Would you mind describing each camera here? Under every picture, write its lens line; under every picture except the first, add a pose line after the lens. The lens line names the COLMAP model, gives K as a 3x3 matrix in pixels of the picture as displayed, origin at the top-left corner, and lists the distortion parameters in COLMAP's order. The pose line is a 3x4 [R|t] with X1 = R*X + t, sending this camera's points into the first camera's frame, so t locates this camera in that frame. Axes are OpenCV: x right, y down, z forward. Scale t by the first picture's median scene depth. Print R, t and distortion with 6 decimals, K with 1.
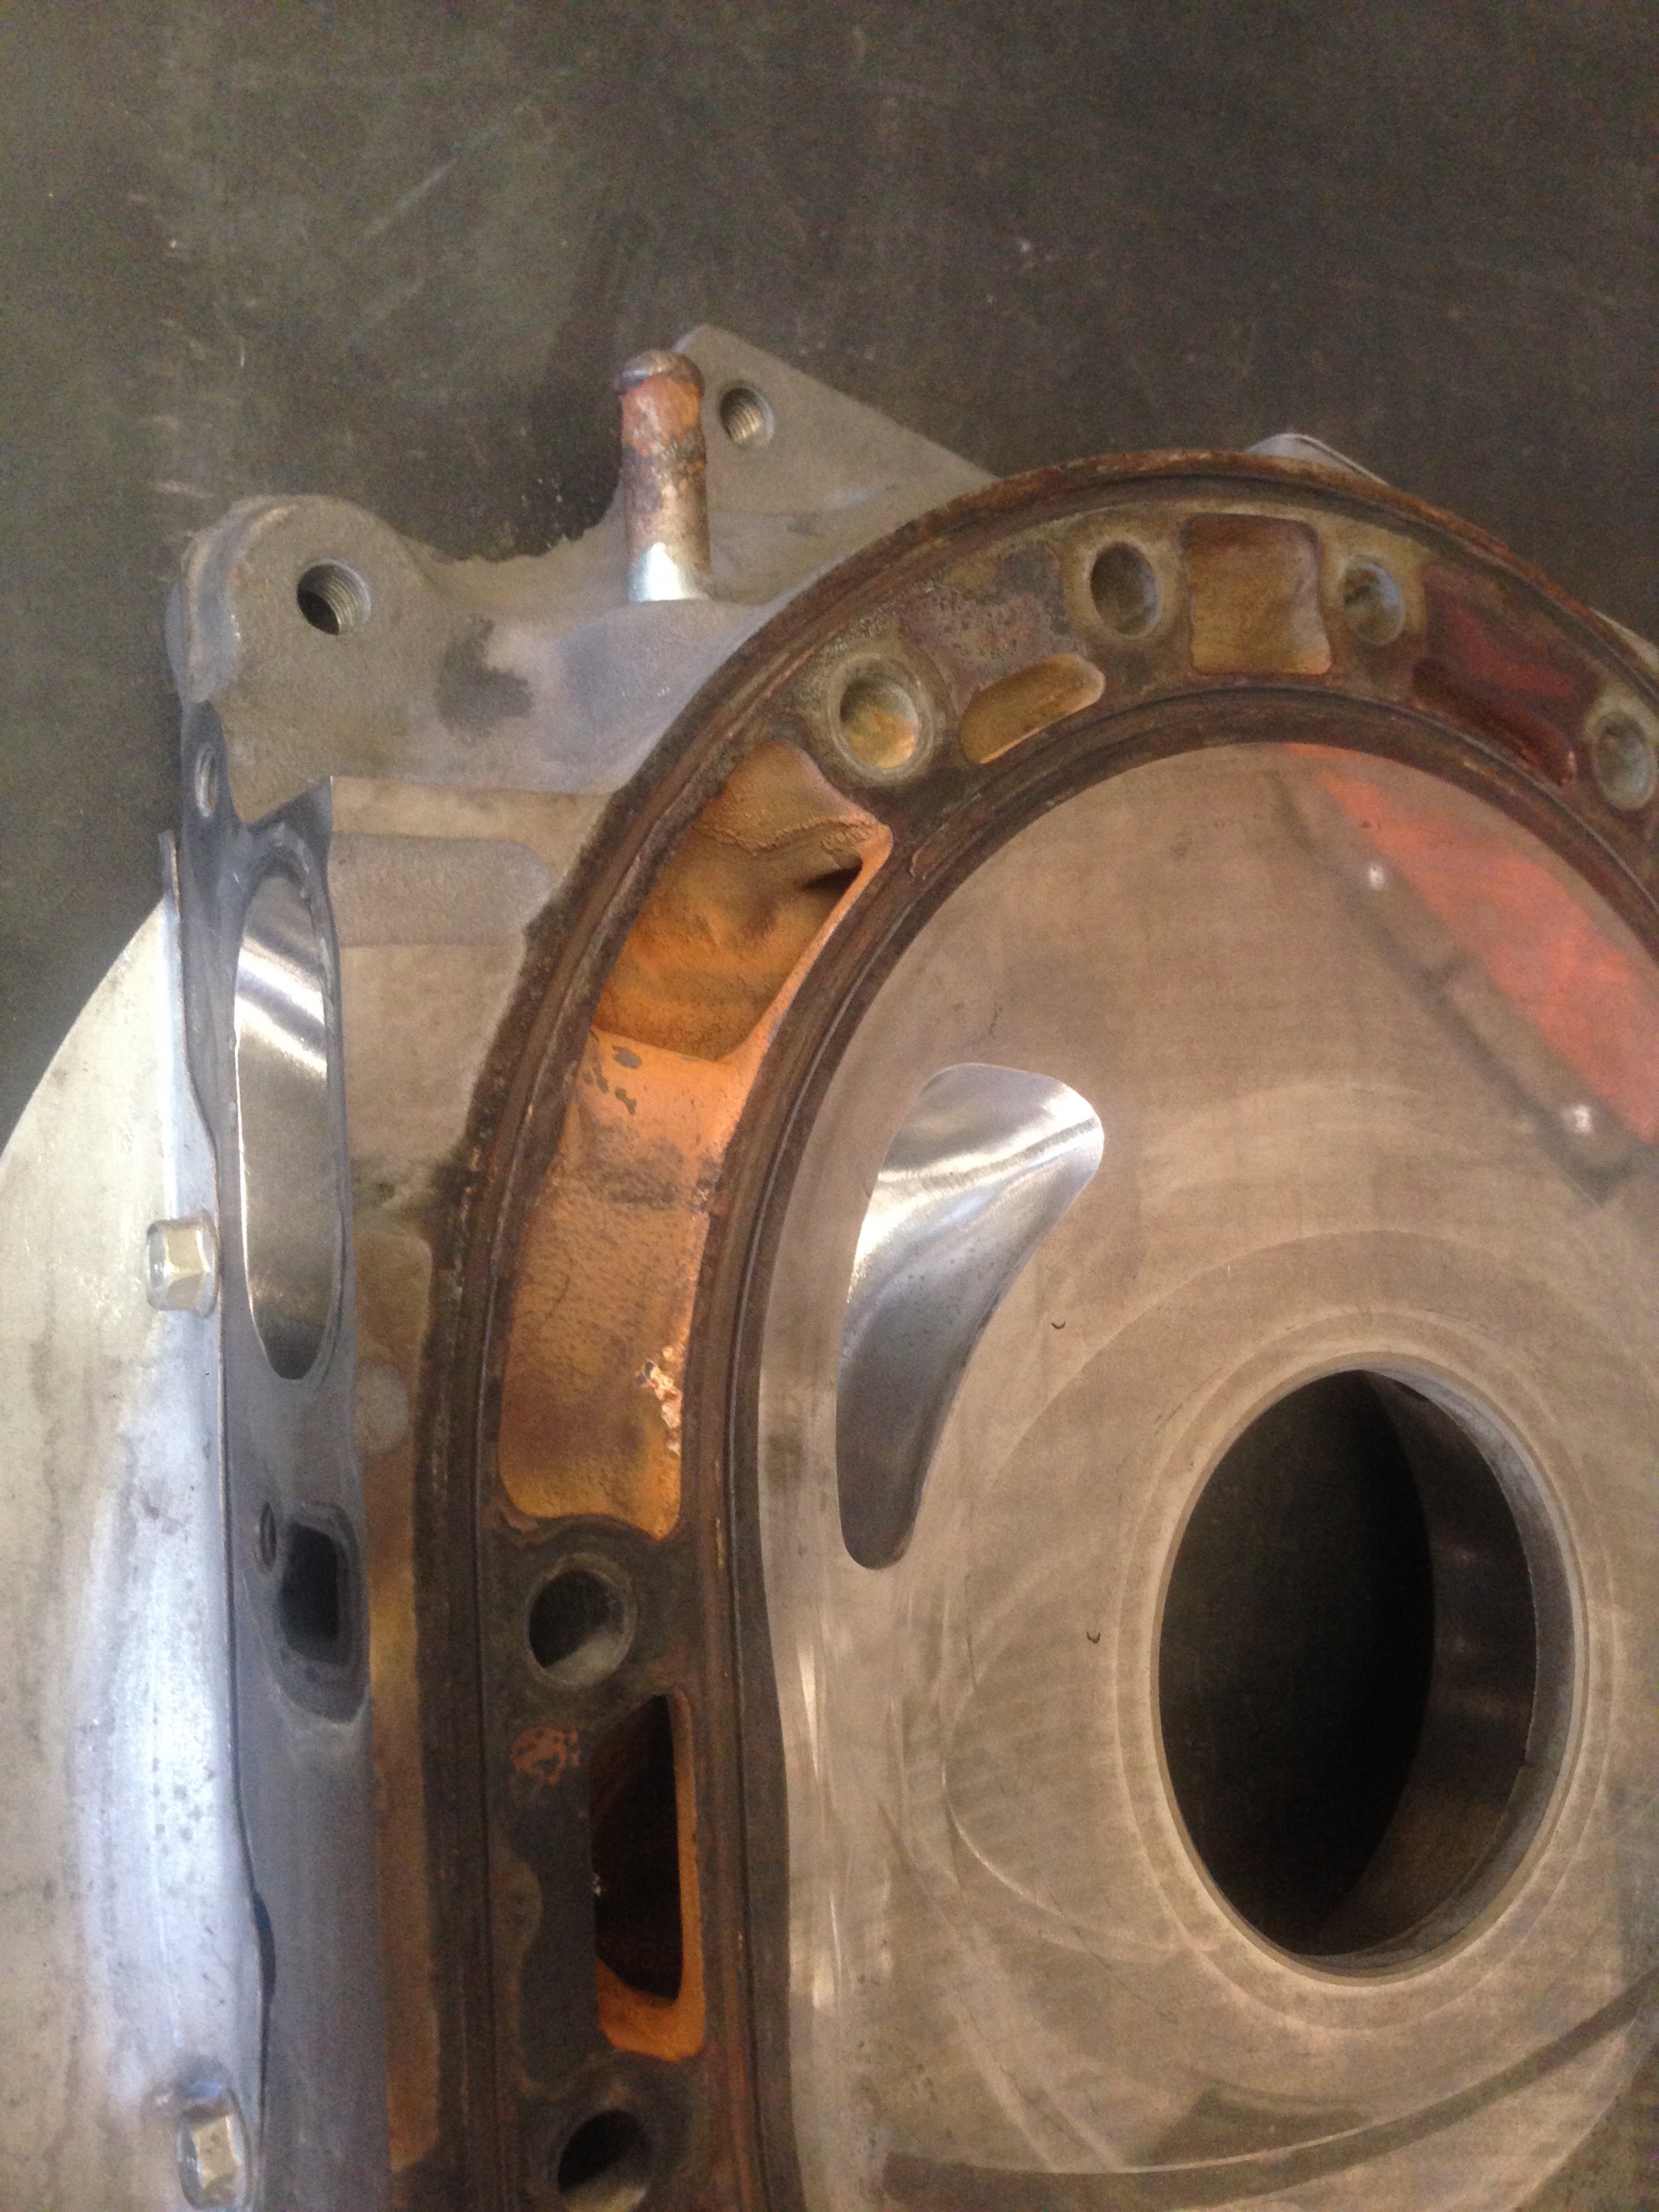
lens RADIAL K [[2124.7, 0, 829.5], [0, 2124.7, 1106.0], [0, 0, 1]] dist [0.127176, -0.238095]
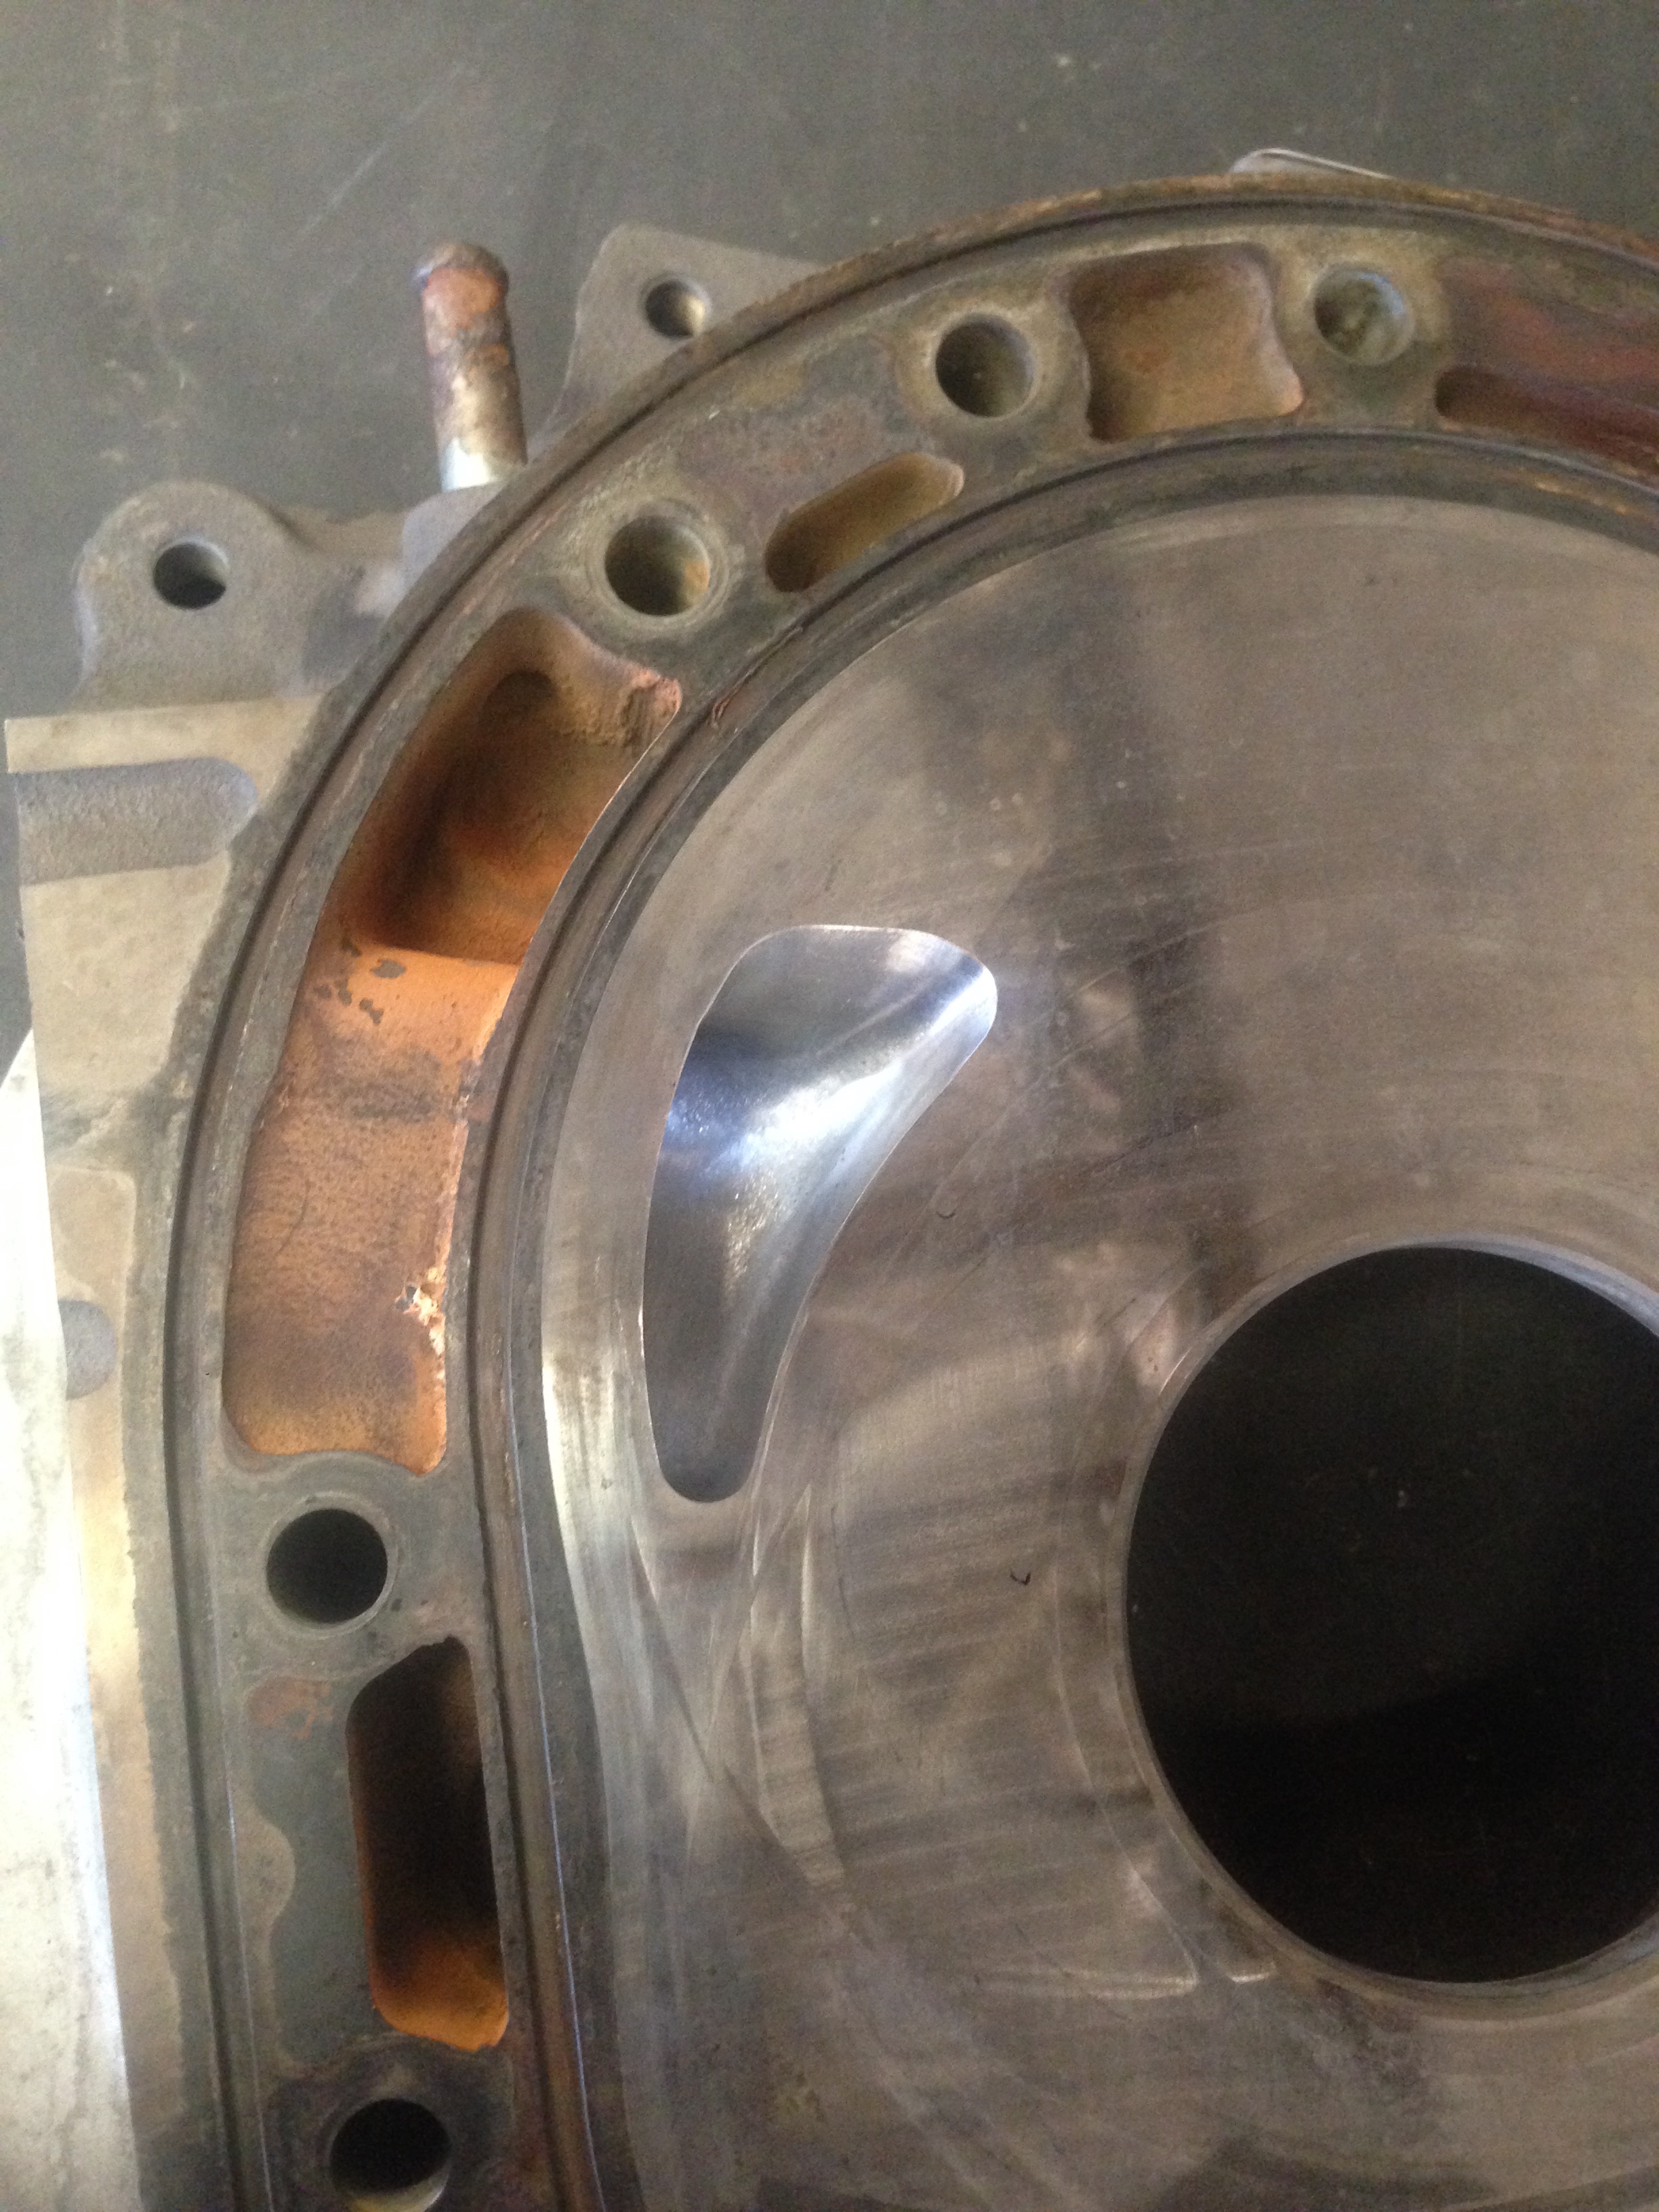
lens RADIAL K [[2129.2, 0, 767.2], [0, 2129.2, 1098.5], [0, 0, 1]] dist [0.134973, -0.281286]
pose [[0.912638, -0.129226, -0.387805, 0.395761], [0.112147, 0.991467, -0.066460, 0.110016], [0.393085, 0.017163, 0.919342, 0.190623]]
